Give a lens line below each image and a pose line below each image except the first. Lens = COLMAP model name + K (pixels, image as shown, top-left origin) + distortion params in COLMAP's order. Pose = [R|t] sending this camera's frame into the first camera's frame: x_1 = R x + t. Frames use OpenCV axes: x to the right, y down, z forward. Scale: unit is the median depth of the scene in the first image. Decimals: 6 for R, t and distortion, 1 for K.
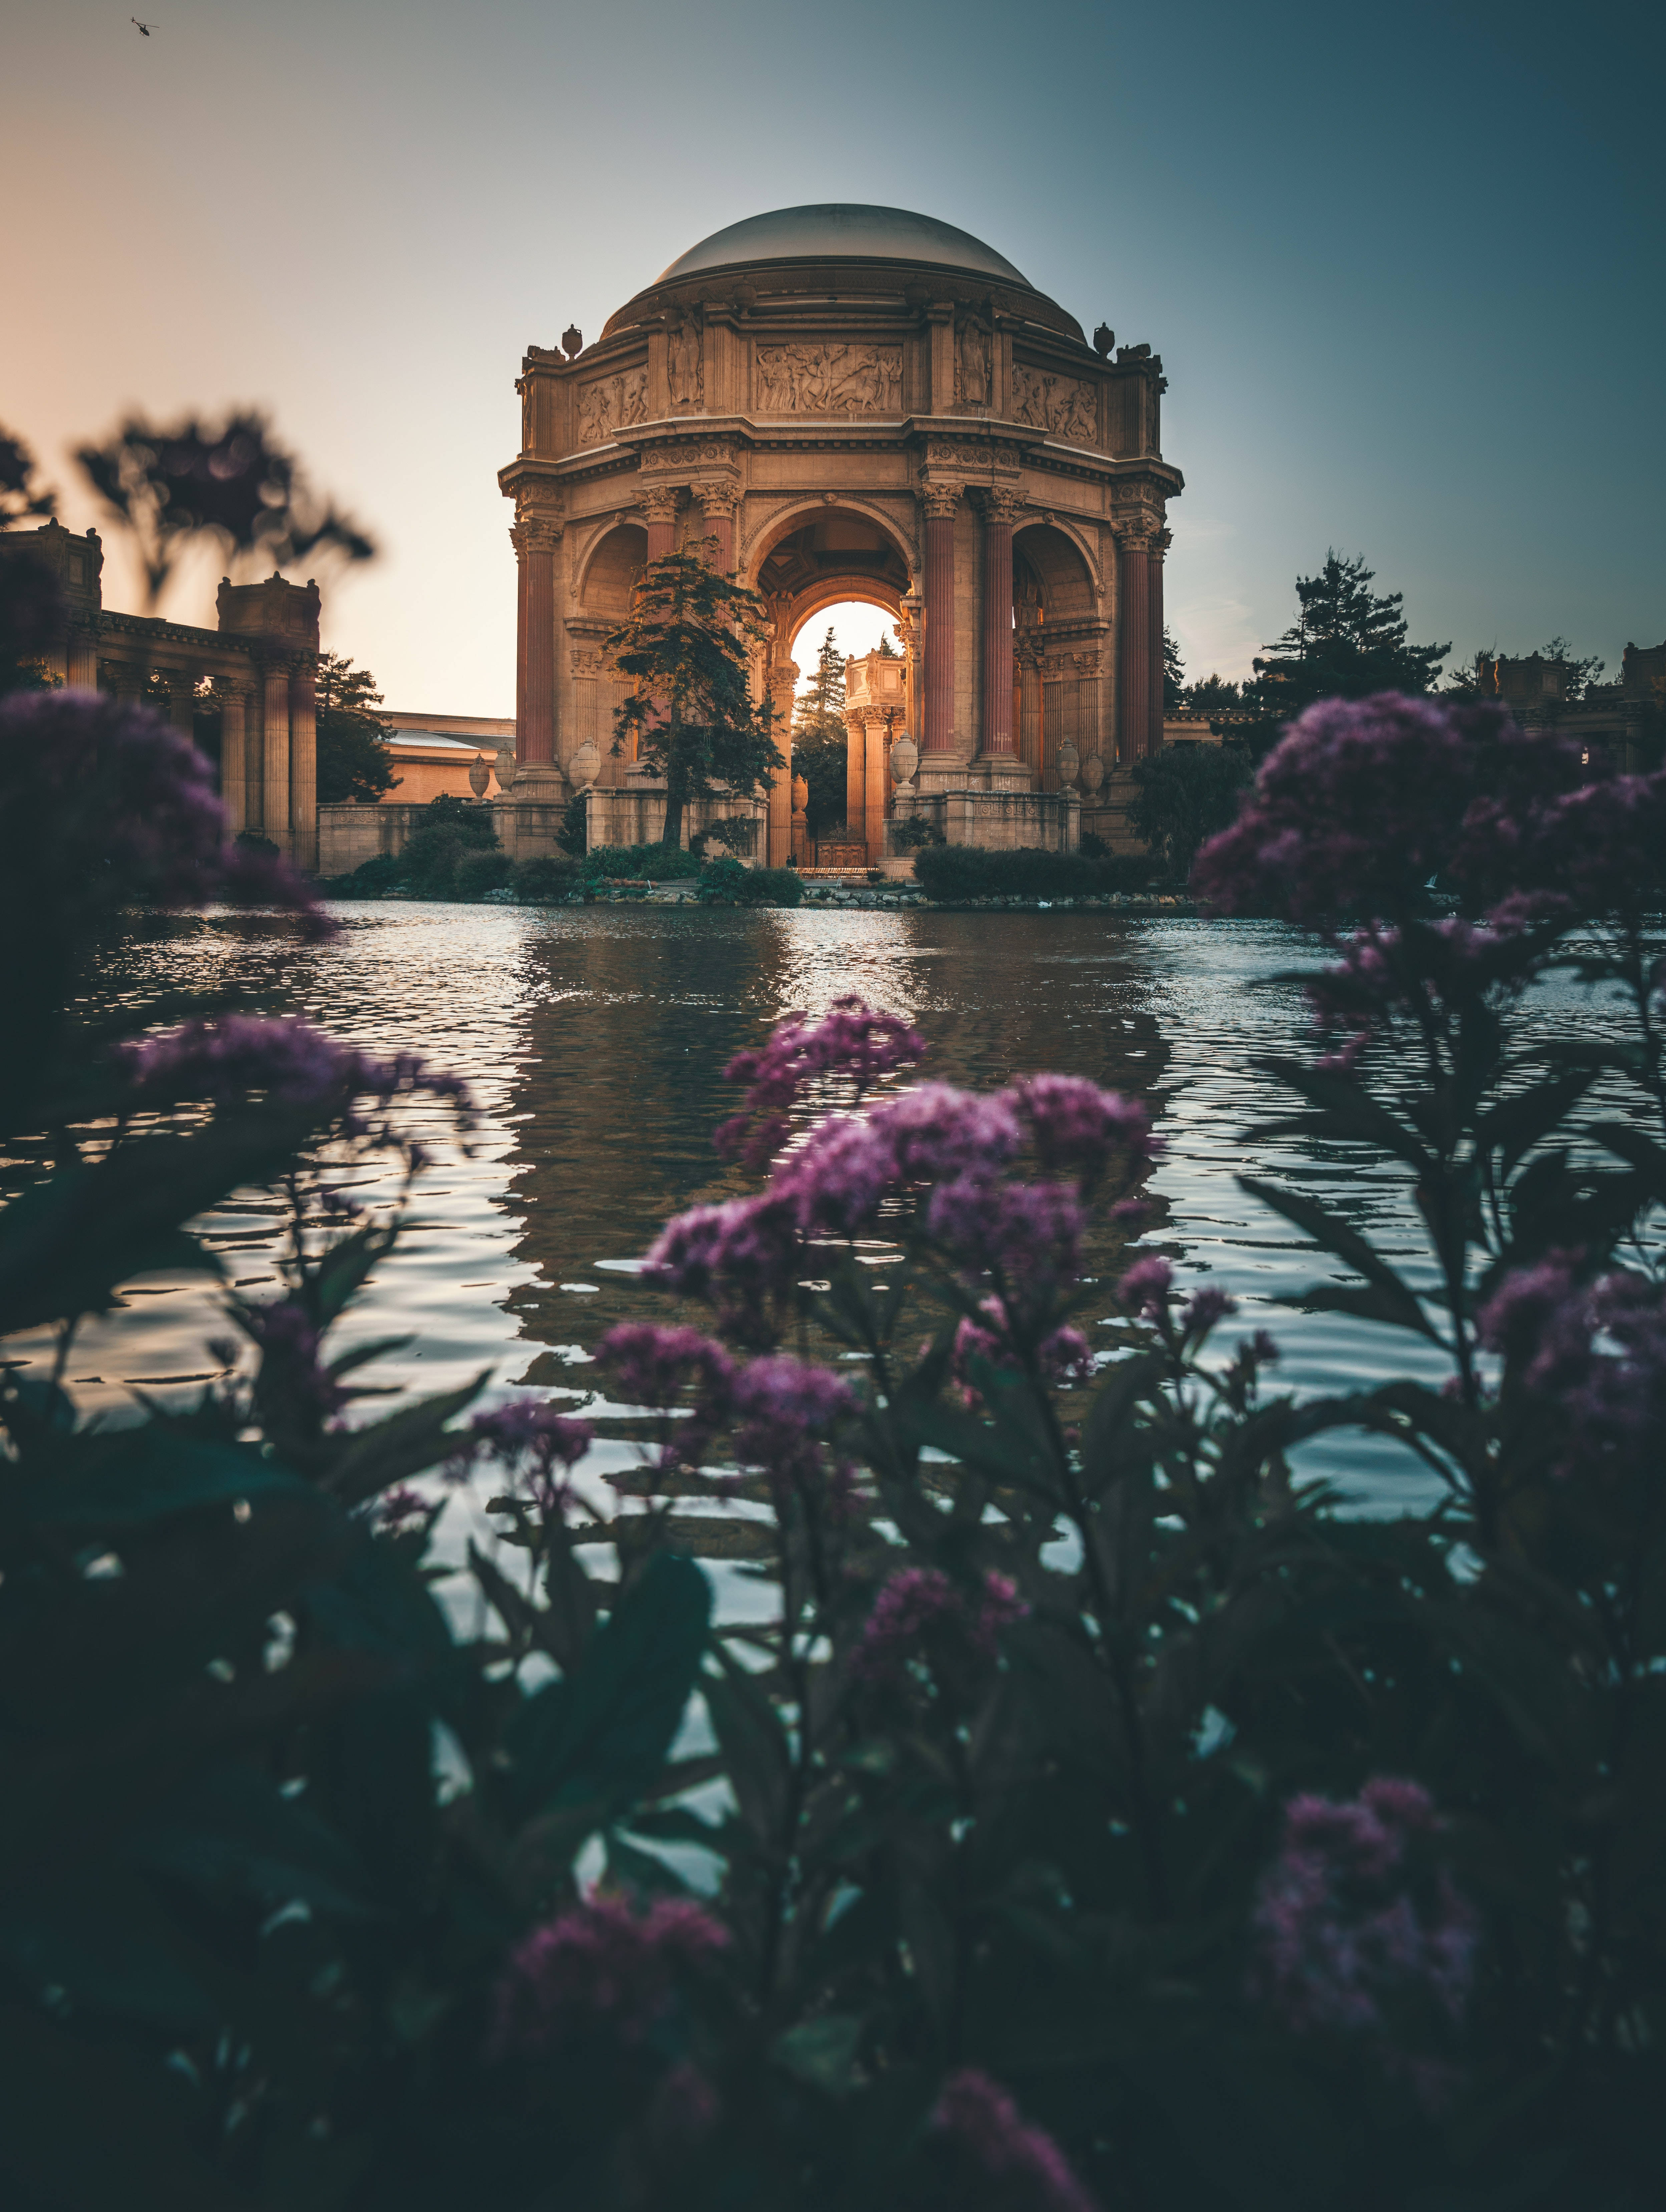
lens RADIAL K [[1872.5, 0, 880.2], [0, 1872.5, 918.6], [0, 0, 1]] dist [-0.027841, -0.002150]
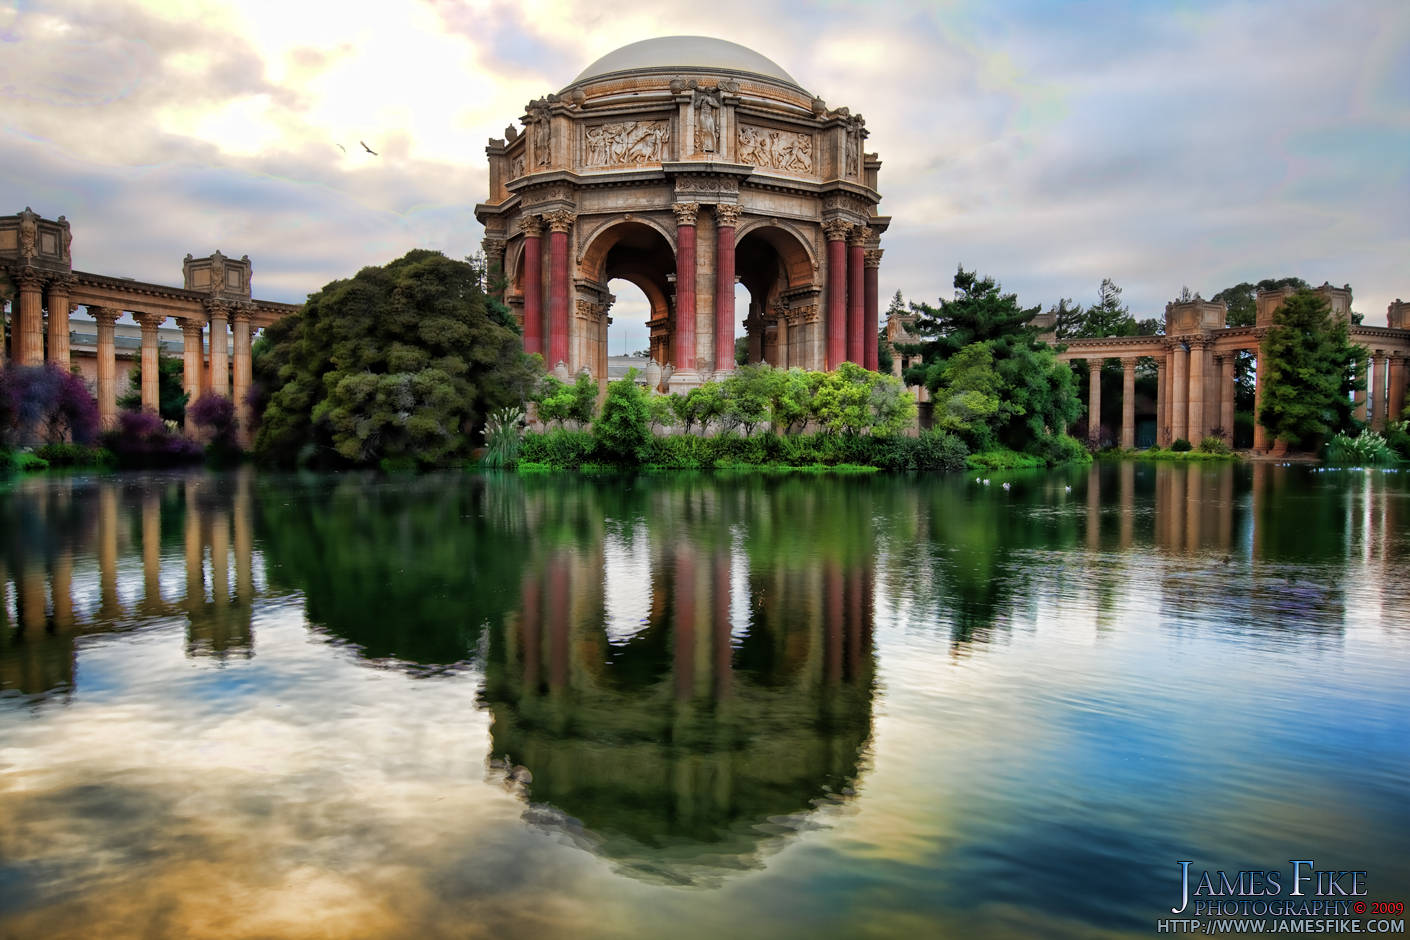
lens RADIAL K [[1031.0, 0, 705.0], [0, 1031.0, 470.0], [0, 0, 1]] dist [0.002962, 0.003245]
pose [[0.964163, 0.008441, -0.265178, 0.281460], [-0.007134, 0.999957, 0.005891, -0.008477], [0.265216, -0.003789, 0.964182, 0.143733]]
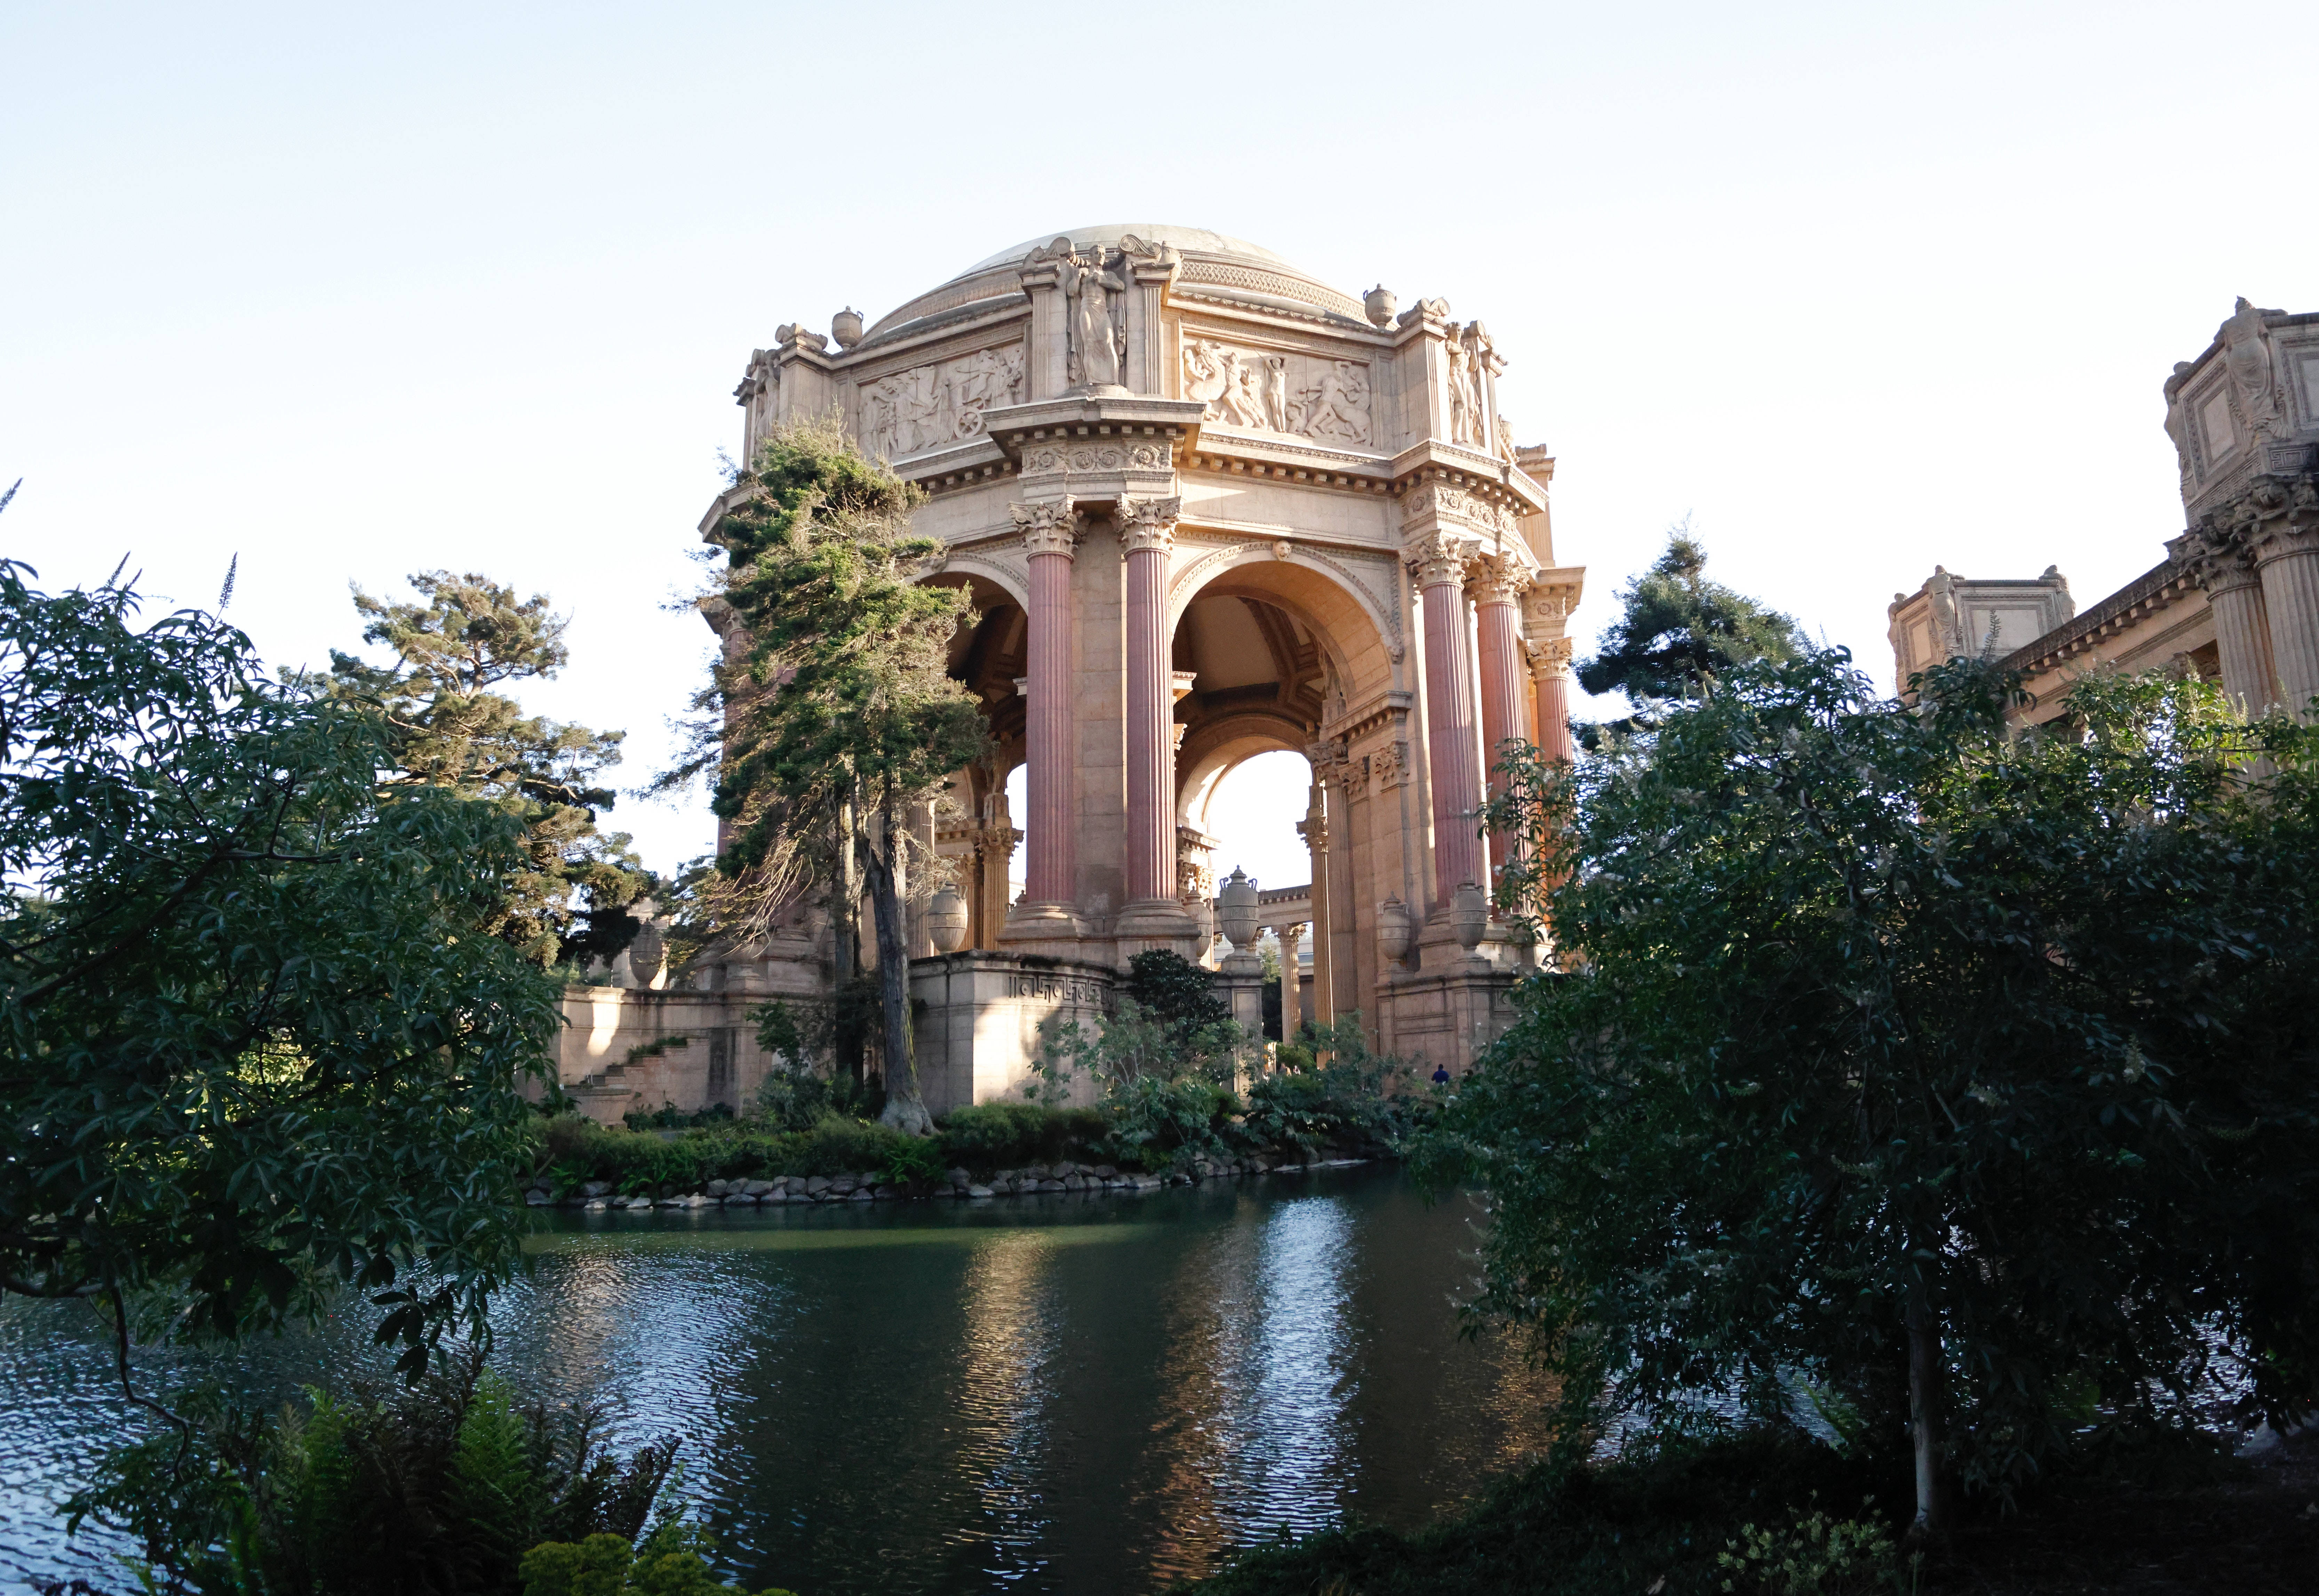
lens RADIAL K [[1366.3, 0, 1221.6], [0, 1366.3, 786.4], [0, 0, 1]] dist [-0.003756, -0.000233]
pose [[0.915851, -0.105548, -0.387398, 0.263030], [0.017356, 0.974336, -0.224430, -0.024629], [0.401144, 0.198820, 0.894178, 0.599721]]
